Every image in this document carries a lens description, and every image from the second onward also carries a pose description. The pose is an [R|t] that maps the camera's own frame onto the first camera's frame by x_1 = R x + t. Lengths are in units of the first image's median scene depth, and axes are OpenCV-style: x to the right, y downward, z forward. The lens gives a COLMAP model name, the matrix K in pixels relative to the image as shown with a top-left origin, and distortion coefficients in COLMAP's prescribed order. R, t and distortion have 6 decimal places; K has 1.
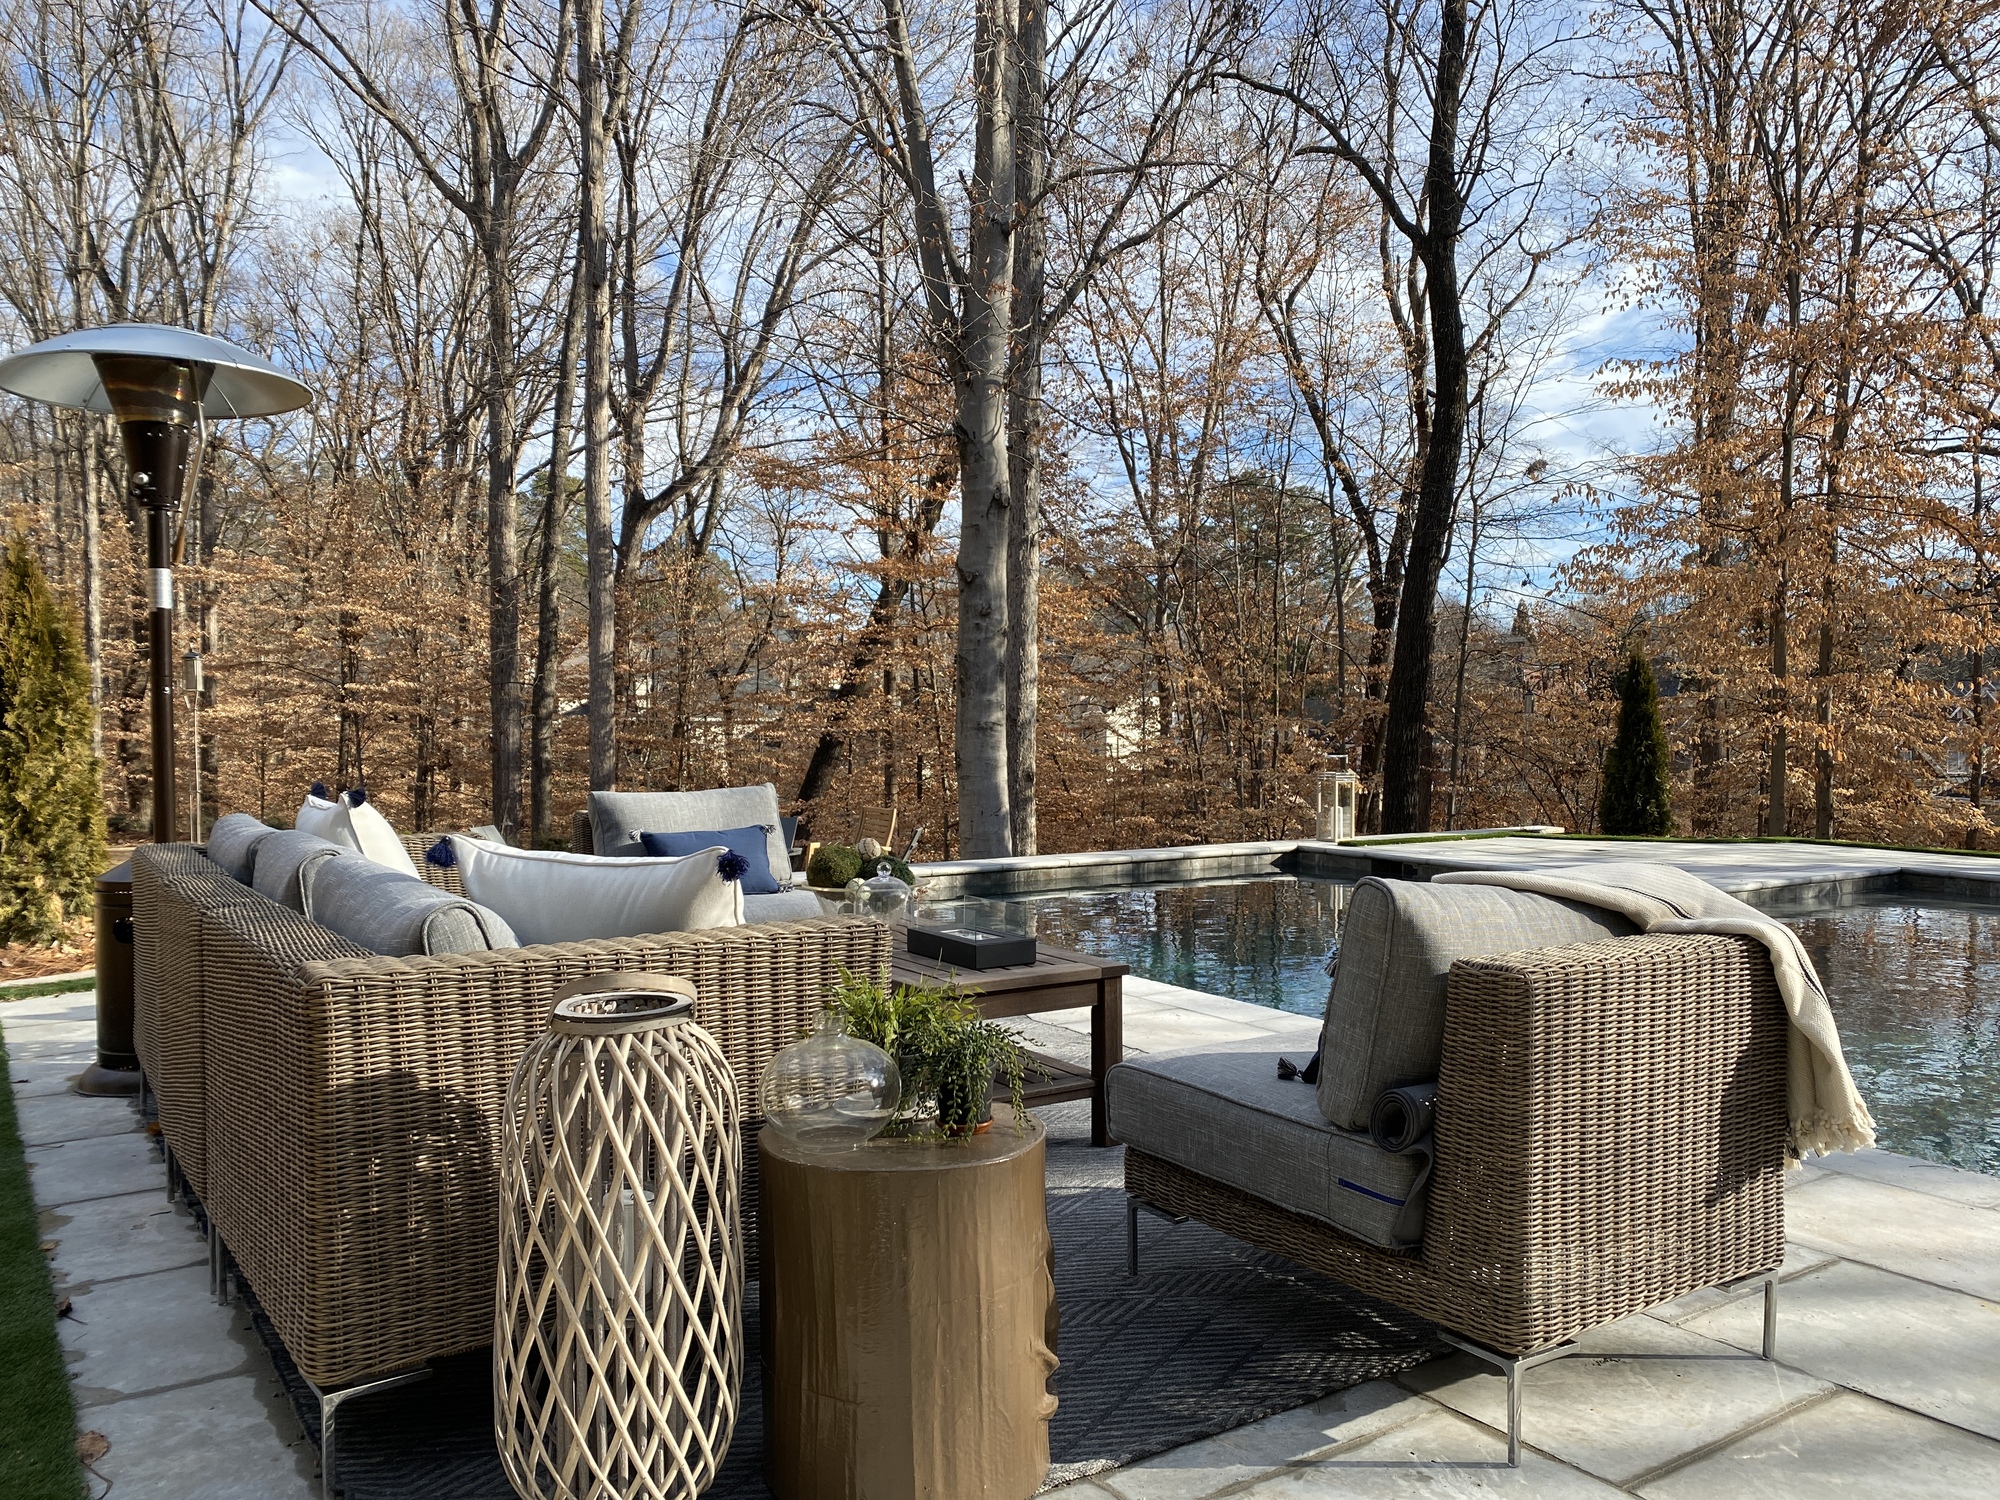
lens RADIAL K [[1500.3, 0, 1047.2], [0, 1500.3, 756.4], [0, 0, 1]] dist [0.065833, -0.079276]
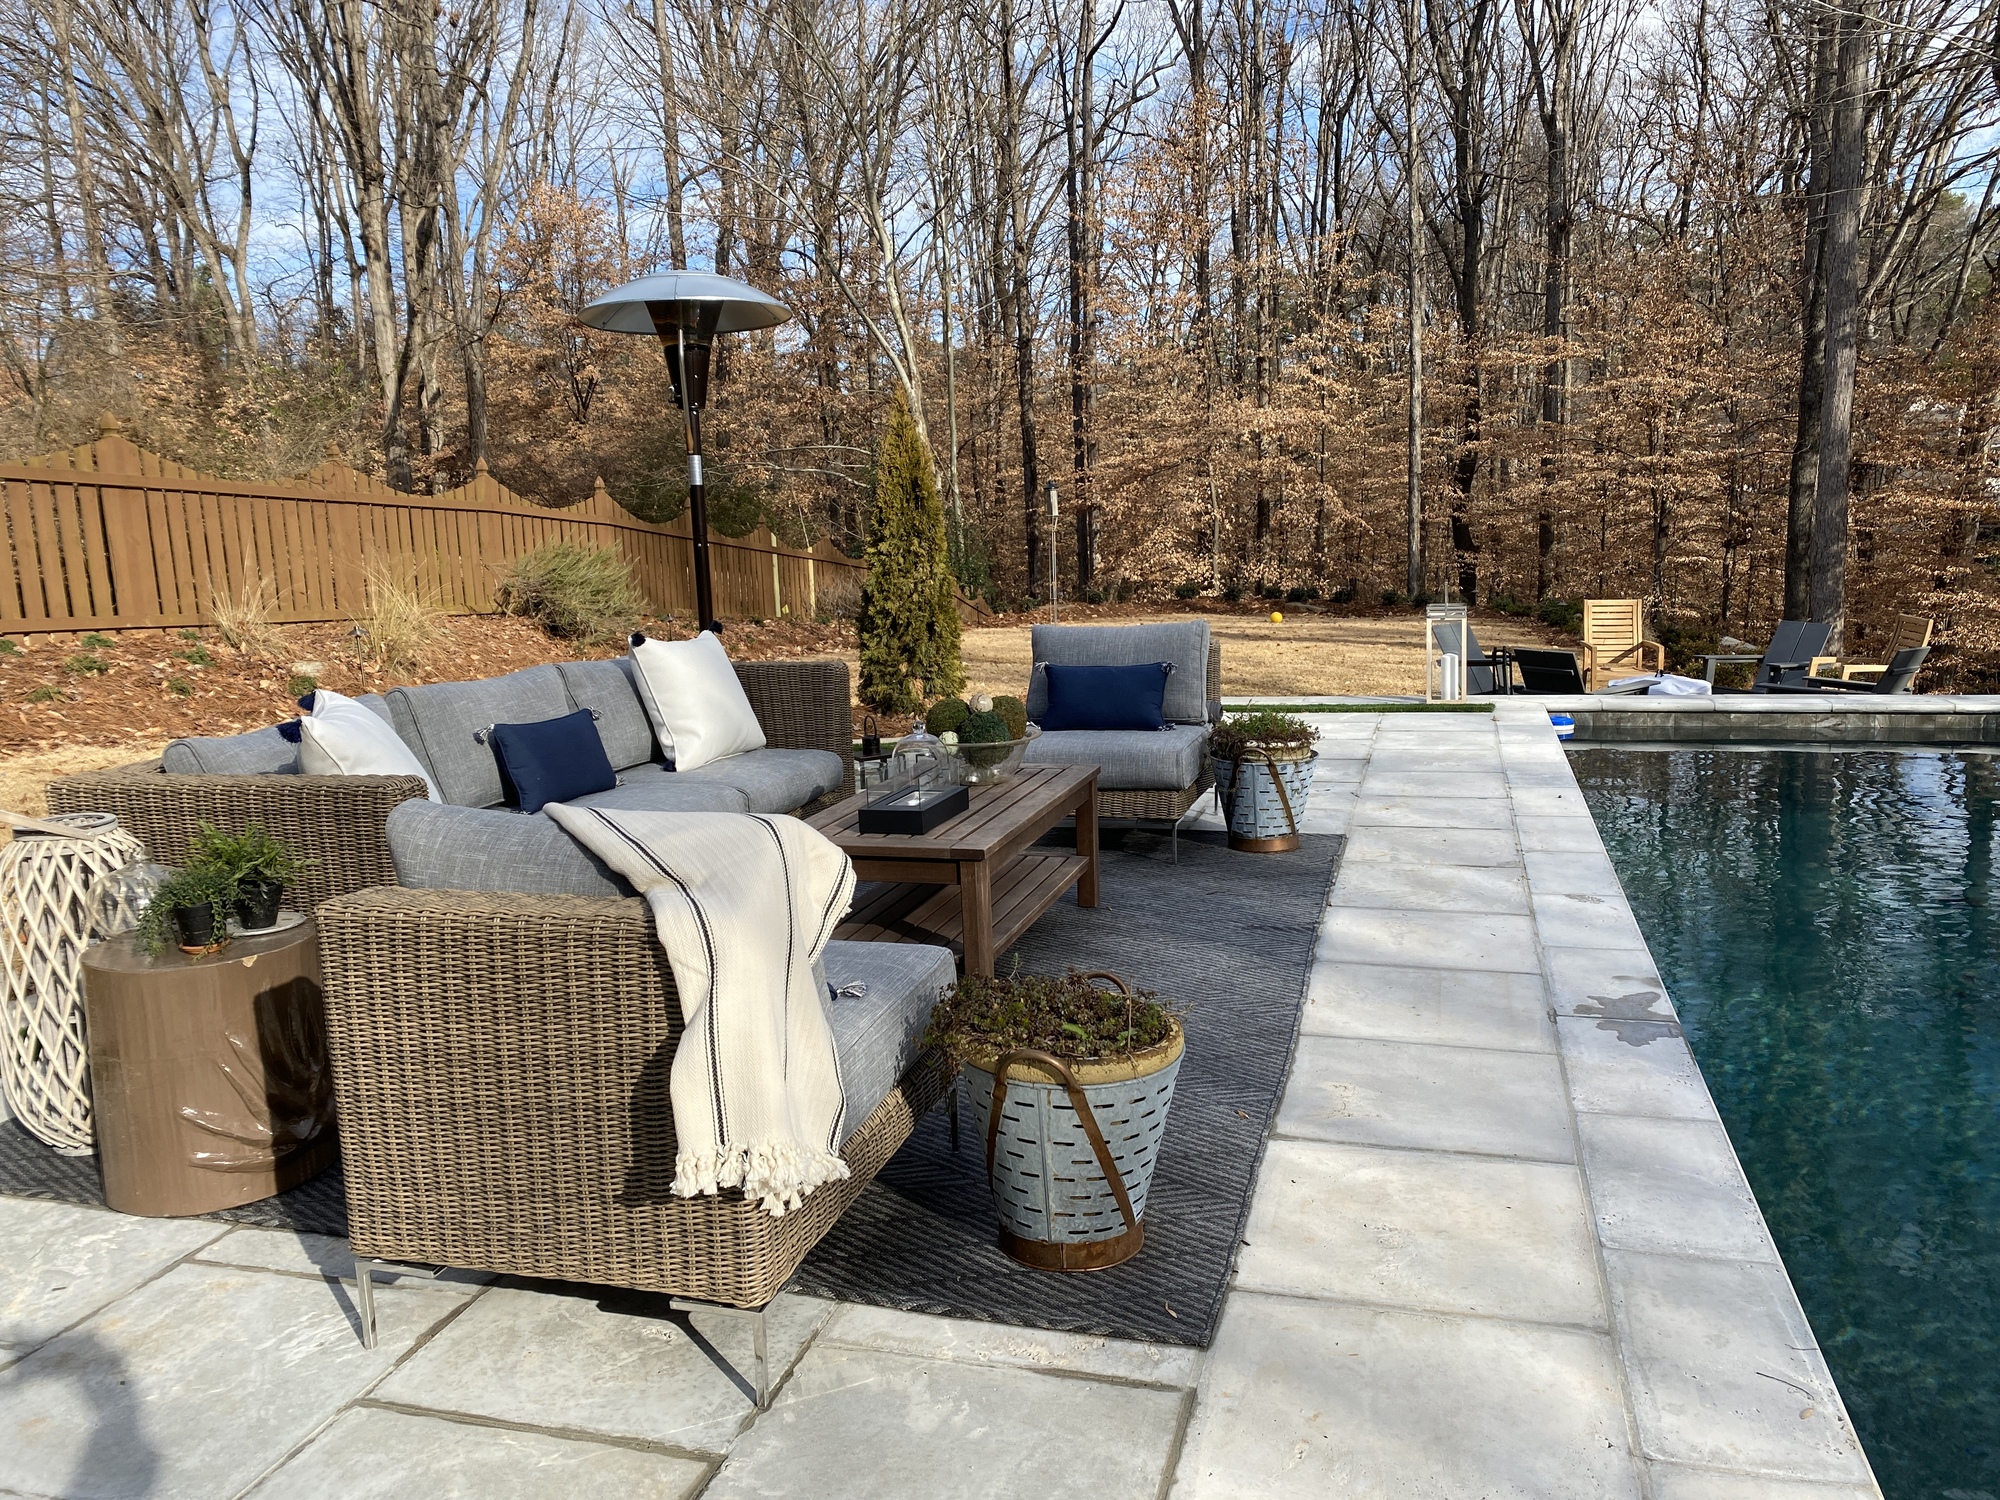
lens RADIAL K [[1493.8, 0, 994.8], [0, 1493.8, 746.0], [0, 0, 1]] dist [0.111747, -0.163231]
pose [[0.629012, 0.100545, -0.770866, 0.145290], [0.013592, 0.990027, 0.140222, -0.011926], [0.777277, -0.098679, 0.621372, 0.078694]]
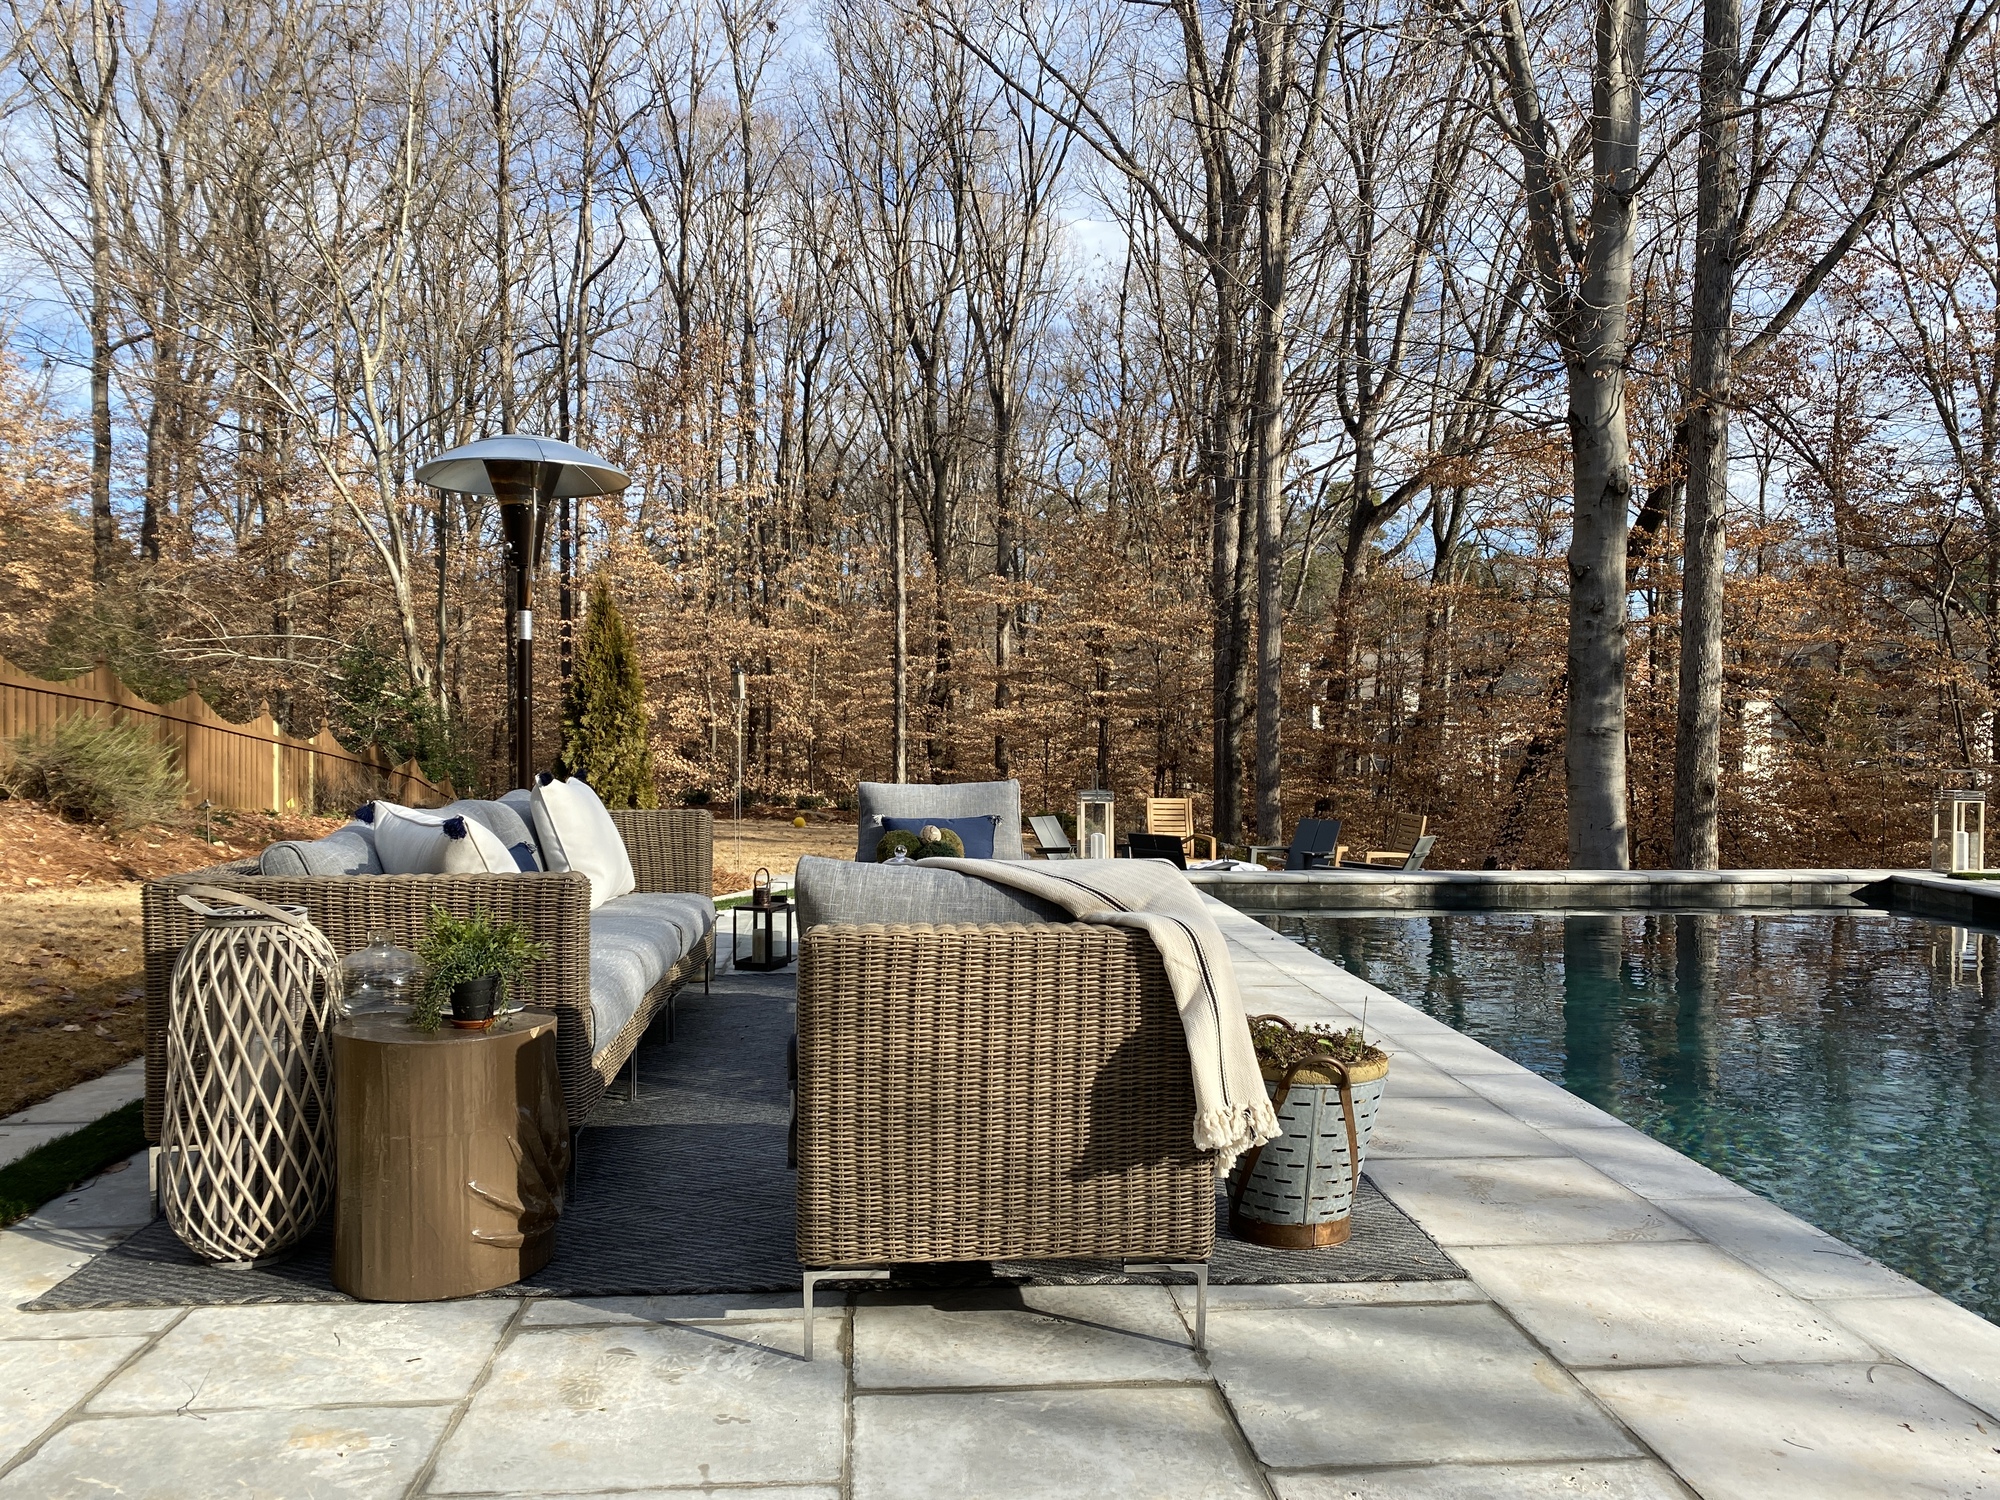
lens RADIAL K [[1512.6, 0, 1002.9], [0, 1512.6, 748.2], [0, 0, 1]] dist [0.040127, -0.068402]
pose [[0.869252, 0.012320, -0.494215, 0.103094], [-0.016754, 0.999849, -0.004542, 0.000036], [0.494085, 0.012228, 0.869328, 0.005626]]
